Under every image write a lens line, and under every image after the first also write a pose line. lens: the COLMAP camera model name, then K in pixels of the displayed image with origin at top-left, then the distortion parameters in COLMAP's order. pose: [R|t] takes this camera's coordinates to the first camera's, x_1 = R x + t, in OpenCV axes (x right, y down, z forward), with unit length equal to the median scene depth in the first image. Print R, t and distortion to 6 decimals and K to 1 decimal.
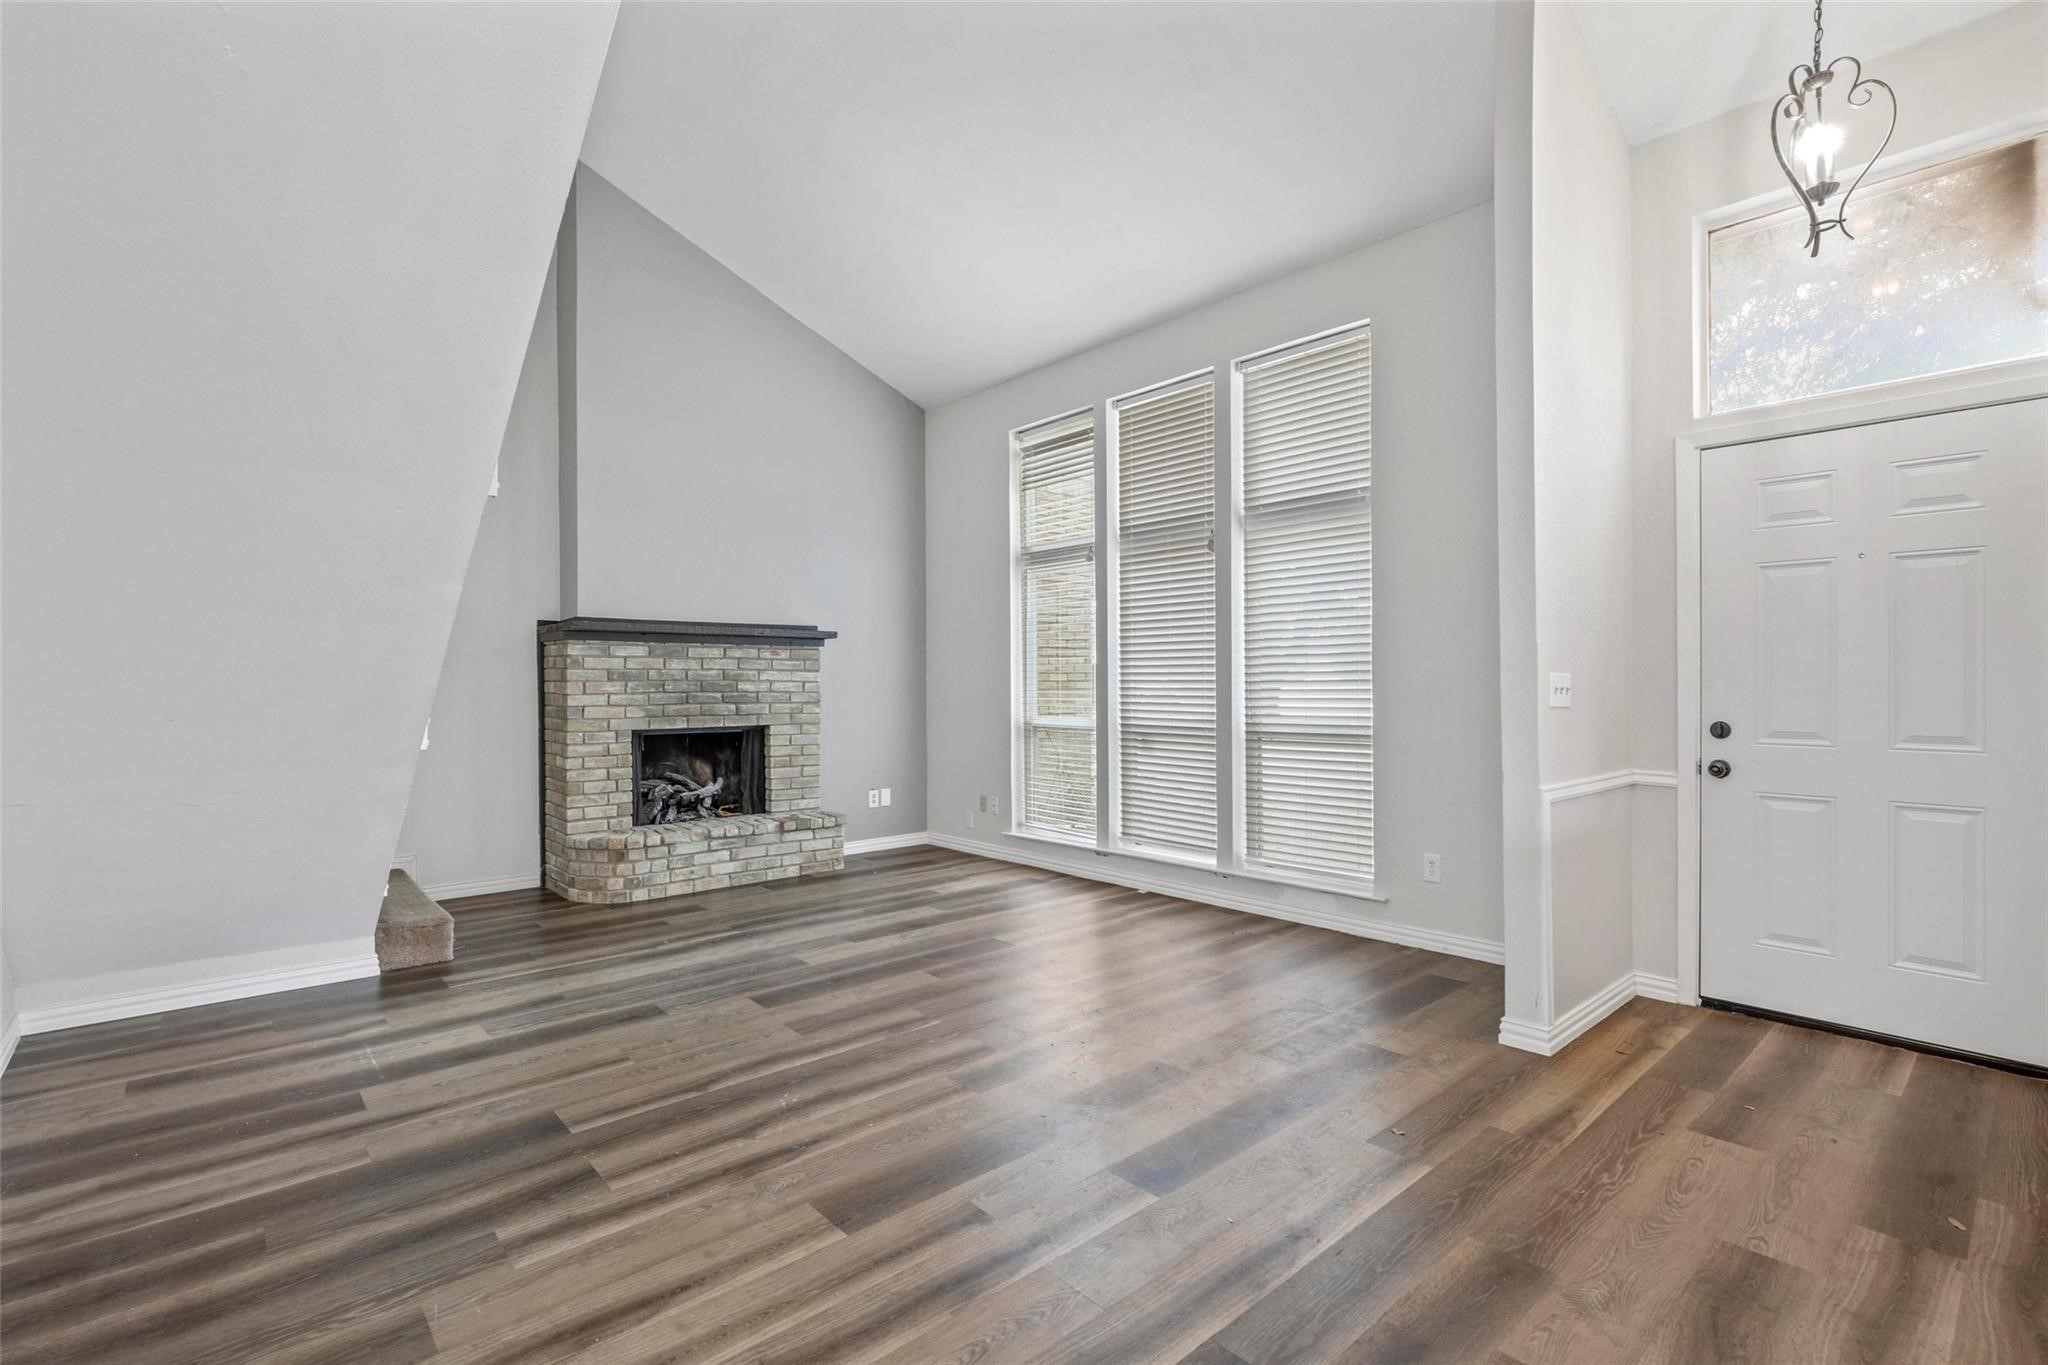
lens RADIAL K [[941.6, 0, 1030.3], [0, 941.6, 681.8], [0, 0, 1]] dist [-0.001262, -0.000141]
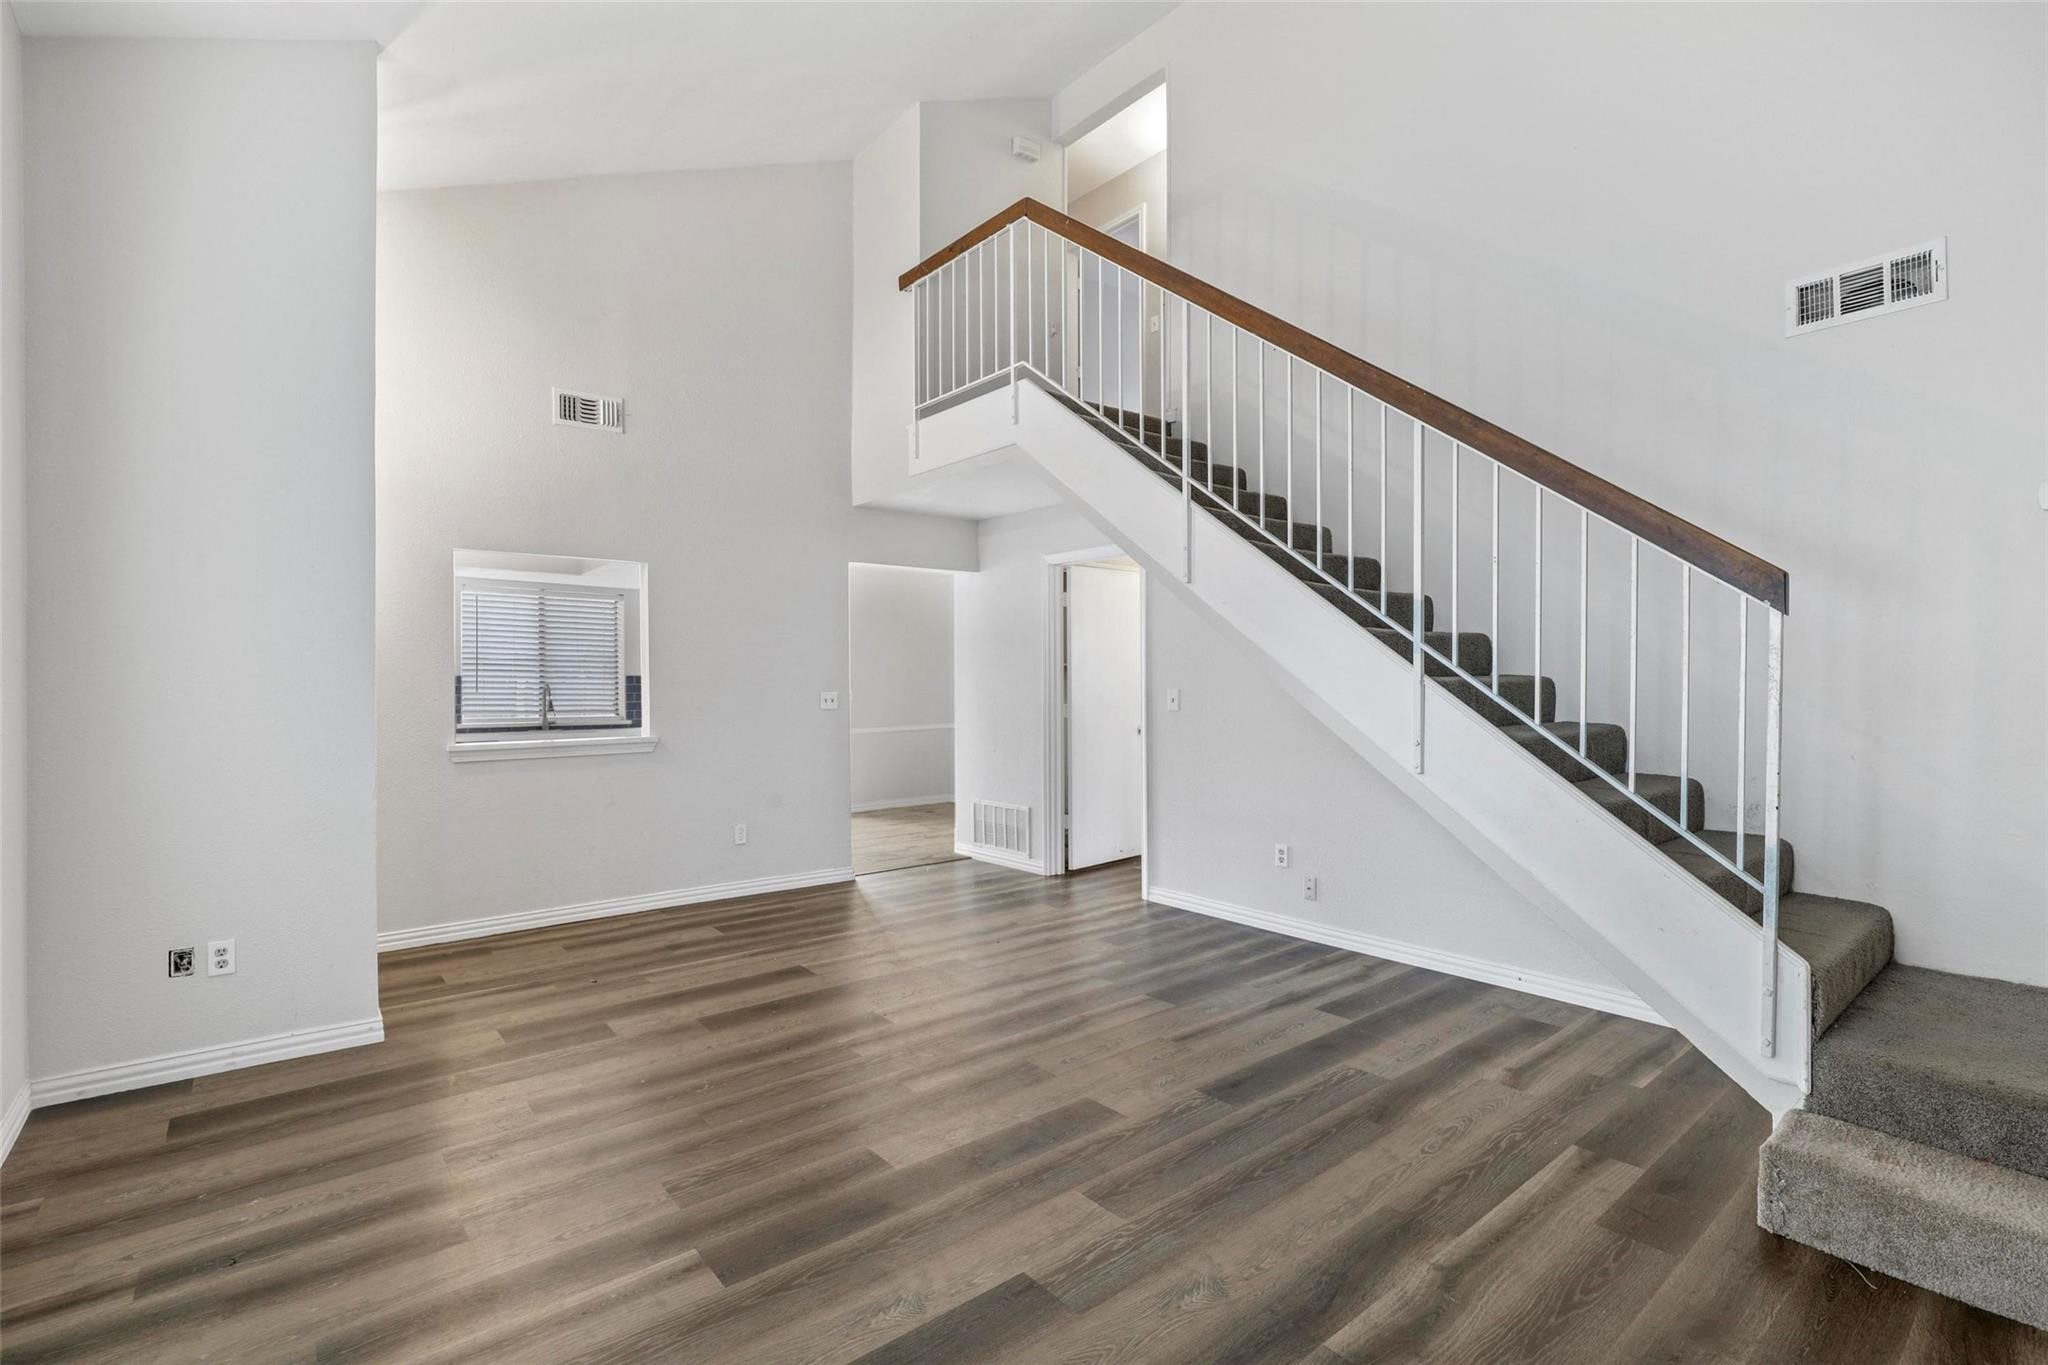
lens RADIAL K [[941.6, 0, 1030.3], [0, 941.6, 681.8], [0, 0, 1]] dist [-0.001262, -0.000141]
pose [[-0.999190, 0.008758, 0.039265, -0.317025], [0.008613, 0.999955, -0.003876, -0.023632], [-0.039298, -0.003535, -0.999221, 2.203266]]
